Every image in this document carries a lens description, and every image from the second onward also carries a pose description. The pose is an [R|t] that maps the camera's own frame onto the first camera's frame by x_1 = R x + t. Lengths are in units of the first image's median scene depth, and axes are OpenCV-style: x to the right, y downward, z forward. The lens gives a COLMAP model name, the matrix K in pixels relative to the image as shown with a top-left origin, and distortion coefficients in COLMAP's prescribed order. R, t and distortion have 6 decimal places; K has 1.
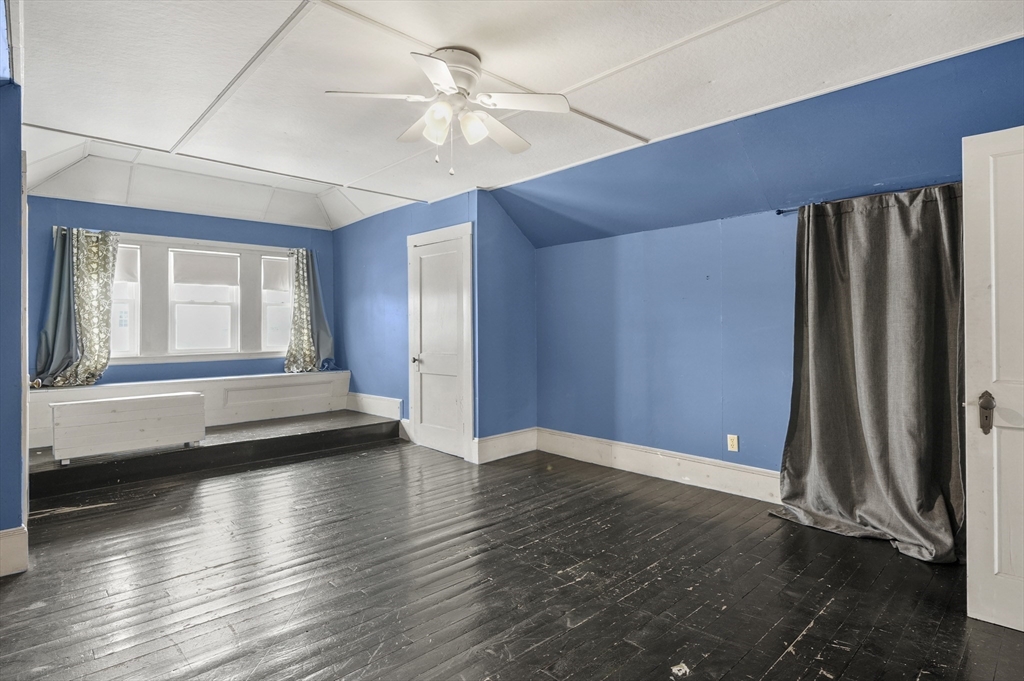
lens RADIAL K [[509.6, 0, 504.7], [0, 509.6, 338.9], [0, 0, 1]] dist [-0.015928, 0.000305]
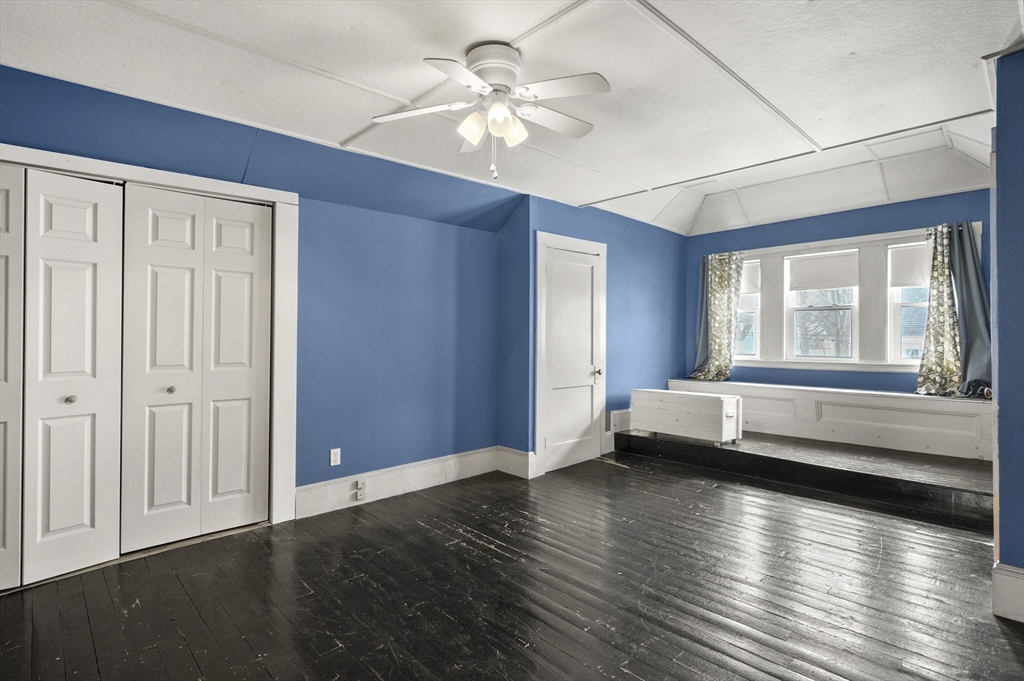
lens RADIAL K [[476.6, 0, 514.0], [0, 476.6, 336.0], [0, 0, 1]] dist [-0.000881, -0.000022]
pose [[0.057694, 0.012114, -0.998261, 0.265200], [-0.009976, 0.999883, 0.011557, -0.023146], [0.998284, 0.009292, 0.057808, 0.381914]]
